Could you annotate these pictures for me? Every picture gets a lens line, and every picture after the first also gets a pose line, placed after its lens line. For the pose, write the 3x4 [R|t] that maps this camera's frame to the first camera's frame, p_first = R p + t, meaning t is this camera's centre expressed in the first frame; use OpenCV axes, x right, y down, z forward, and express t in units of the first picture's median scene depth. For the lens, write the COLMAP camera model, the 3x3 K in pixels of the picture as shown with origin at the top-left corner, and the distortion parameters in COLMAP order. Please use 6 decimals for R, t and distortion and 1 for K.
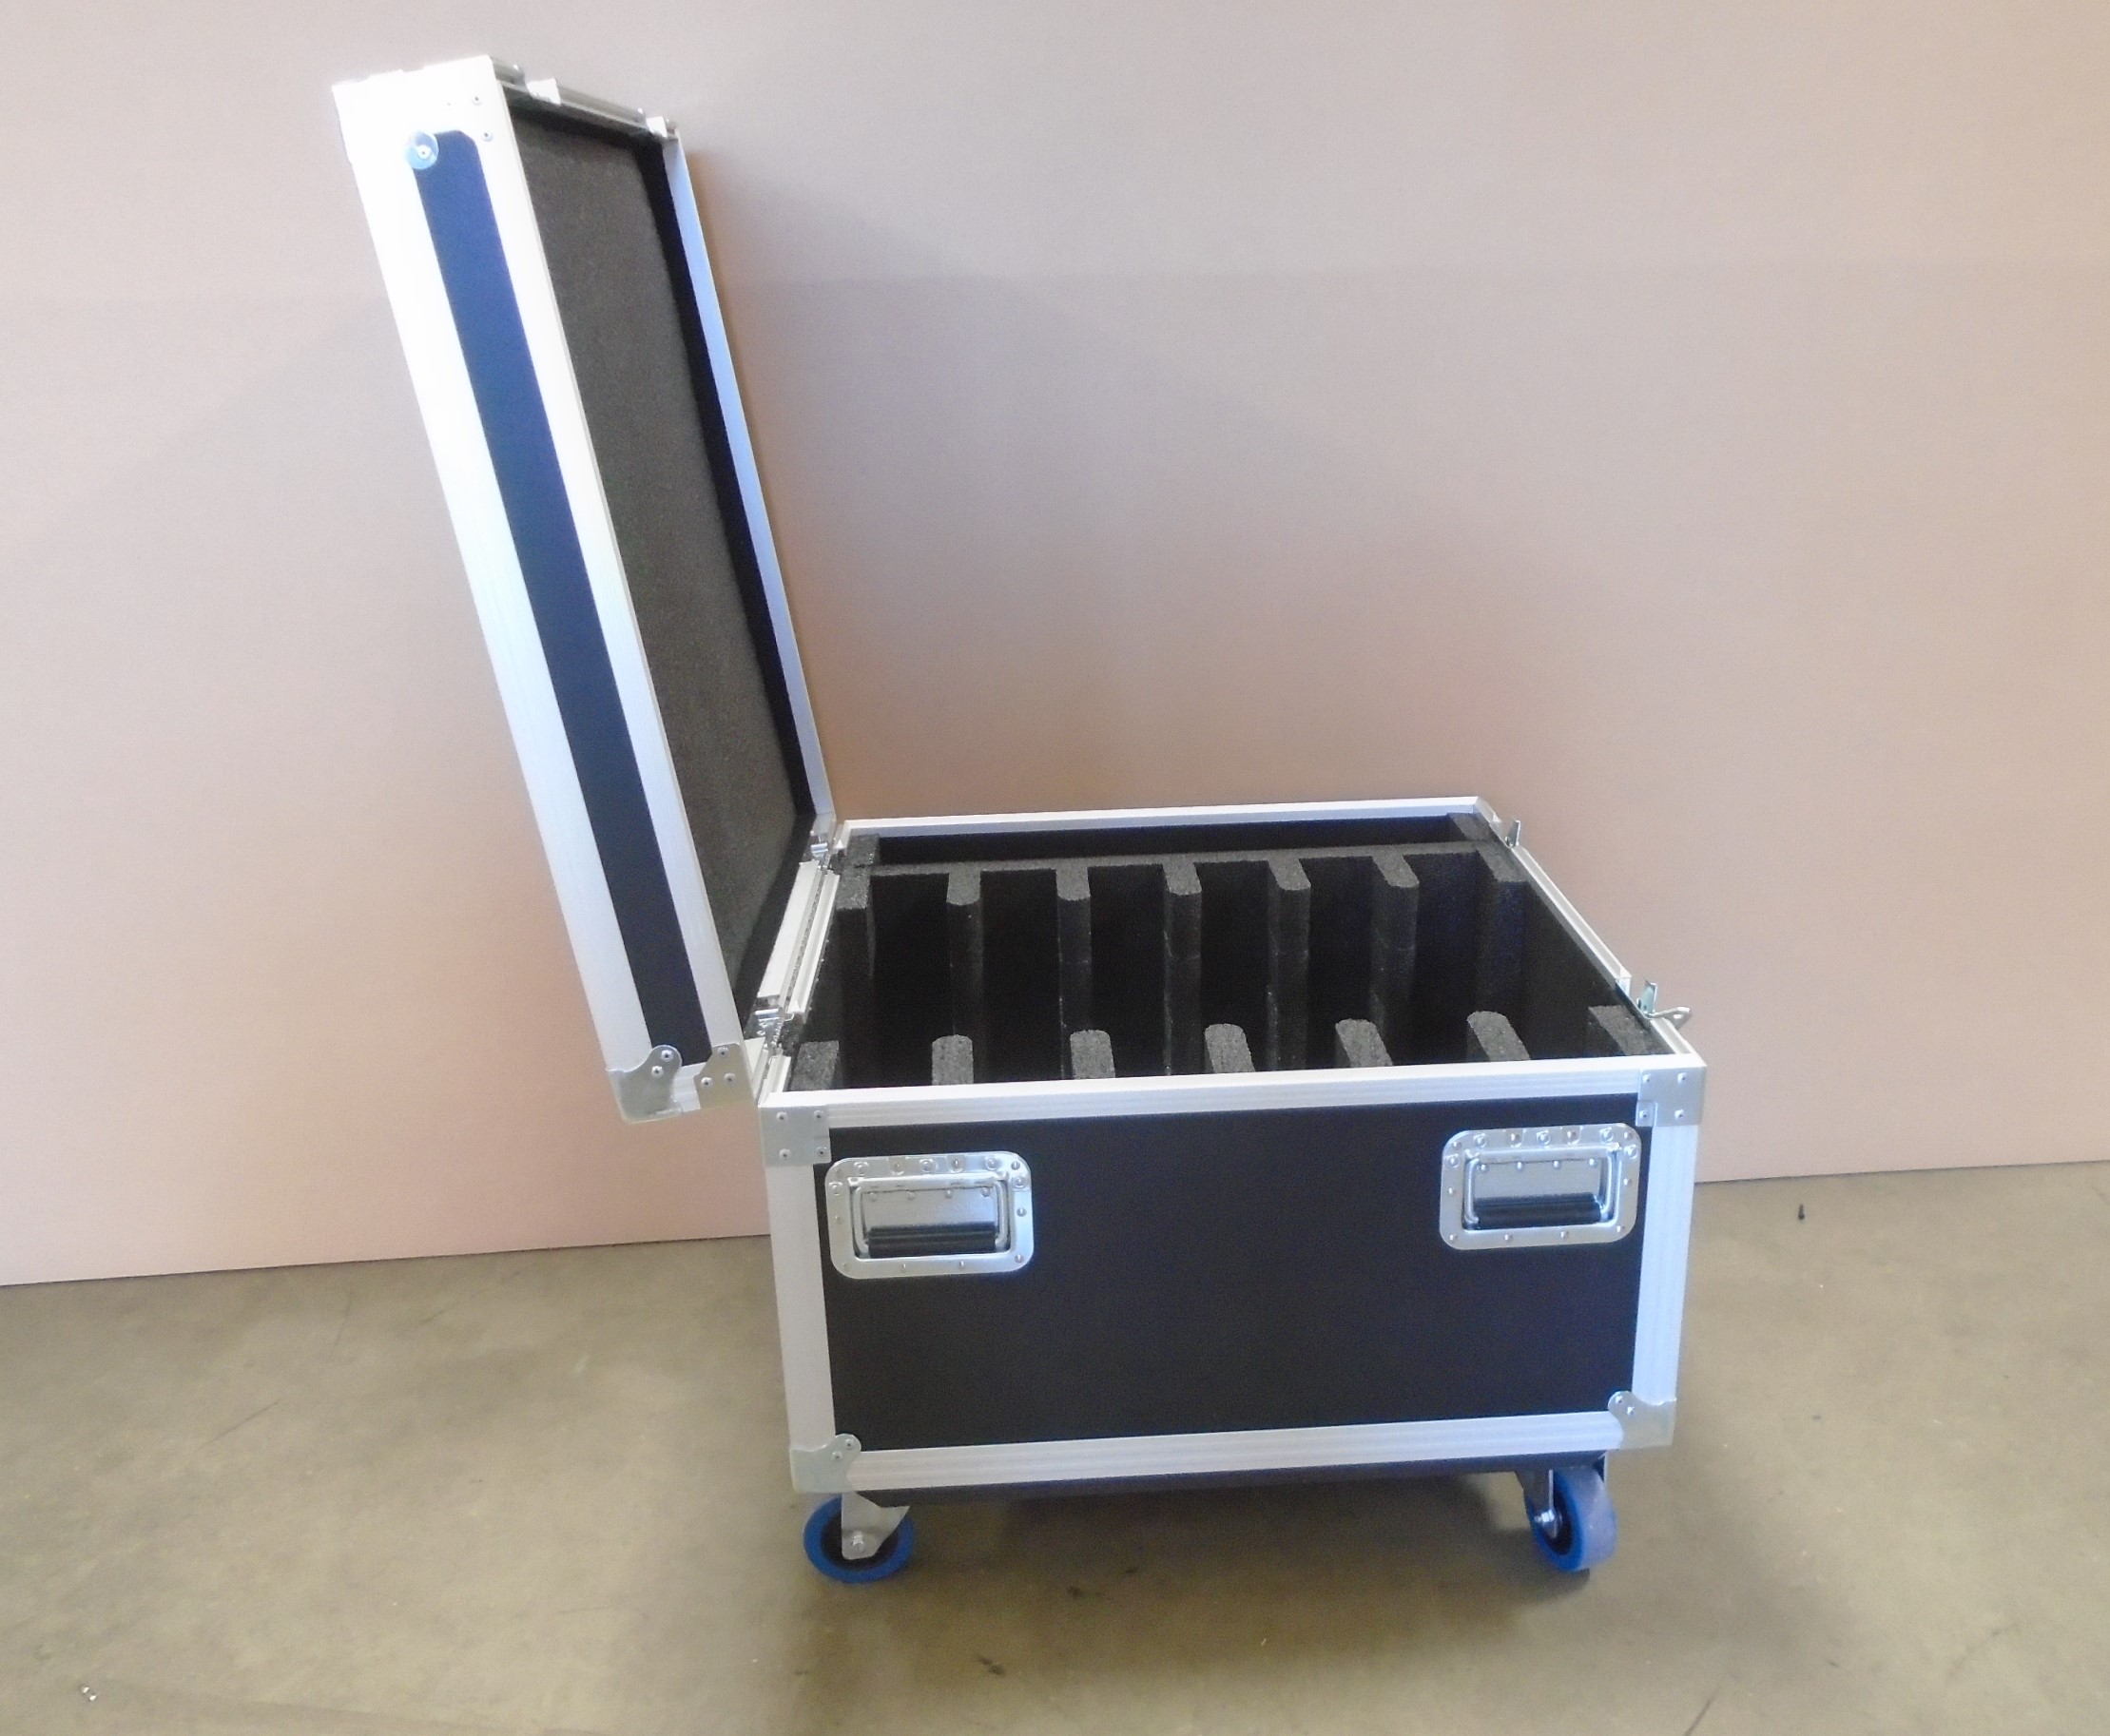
lens RADIAL K [[1864.4, 0, 1138.5], [0, 1864.4, 916.8], [0, 0, 1]] dist [-0.010155, -0.001666]
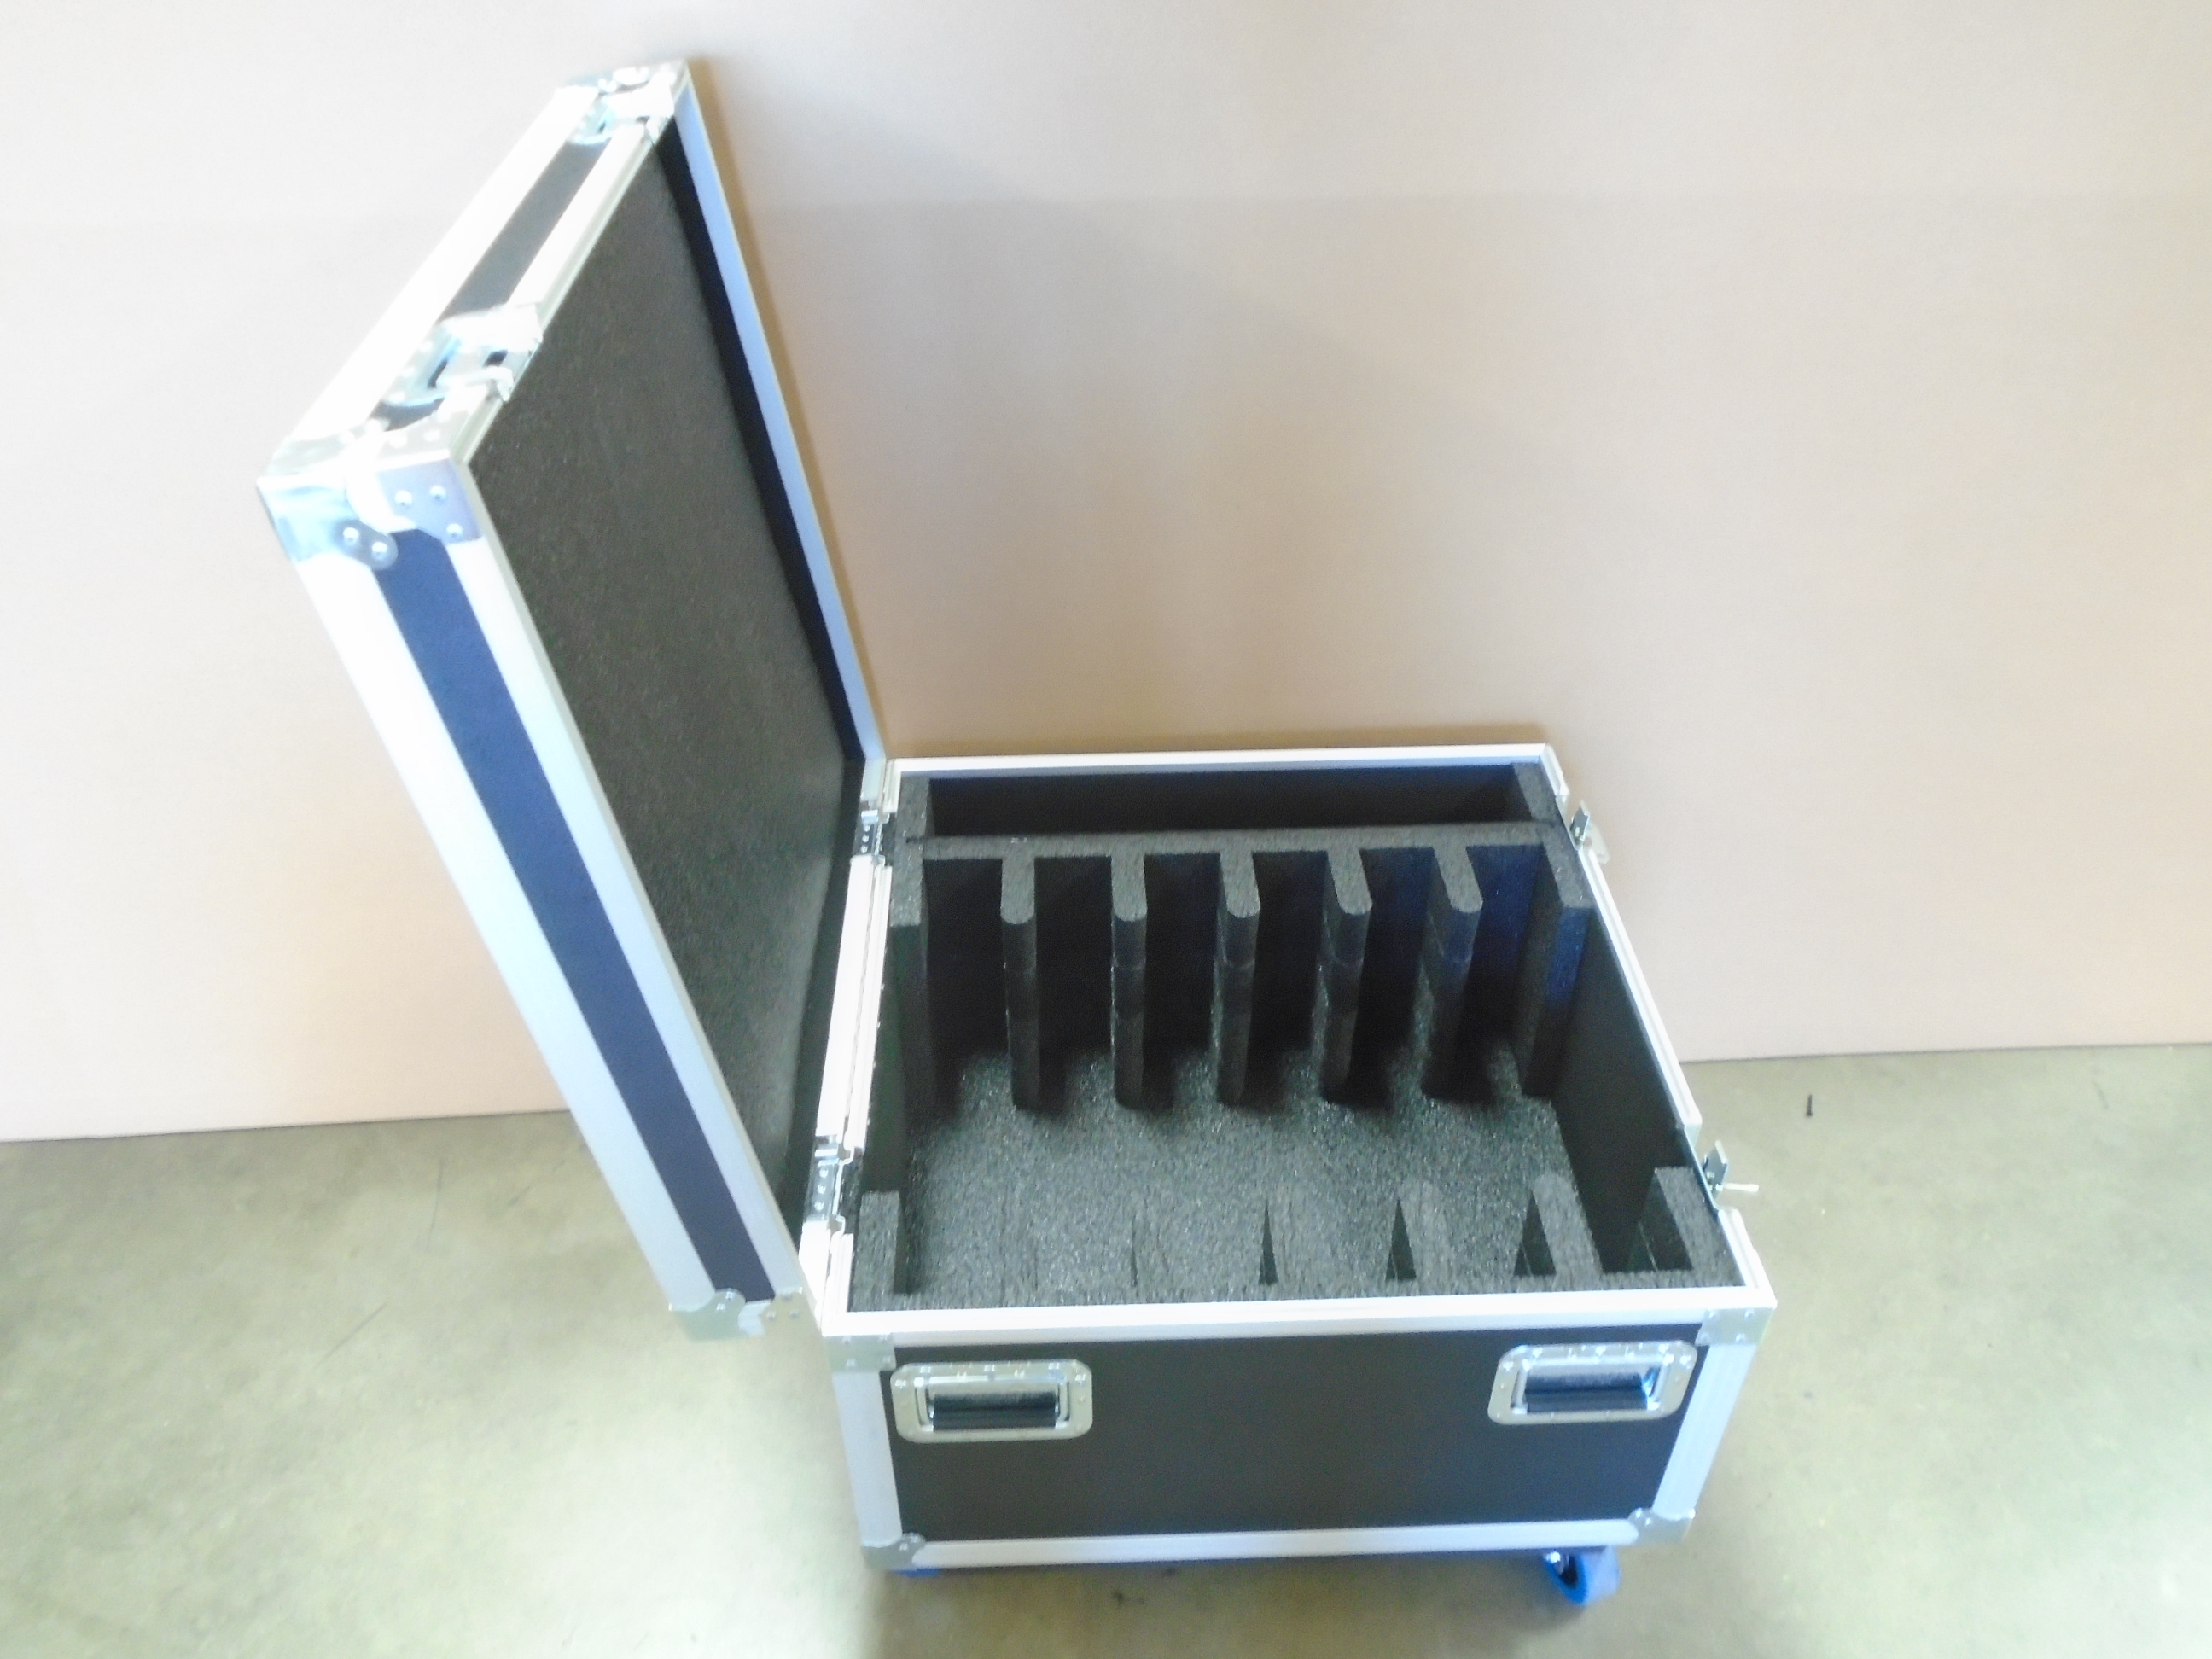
lens RADIAL K [[1678.5, 0, 1113.8], [0, 1678.5, 819.7], [0, 0, 1]] dist [-0.006848, -0.002098]
pose [[0.999454, 0.029736, -0.014400, -0.034869], [-0.023805, 0.950351, 0.310269, -0.362667], [0.022911, -0.309757, 0.950540, 0.187922]]
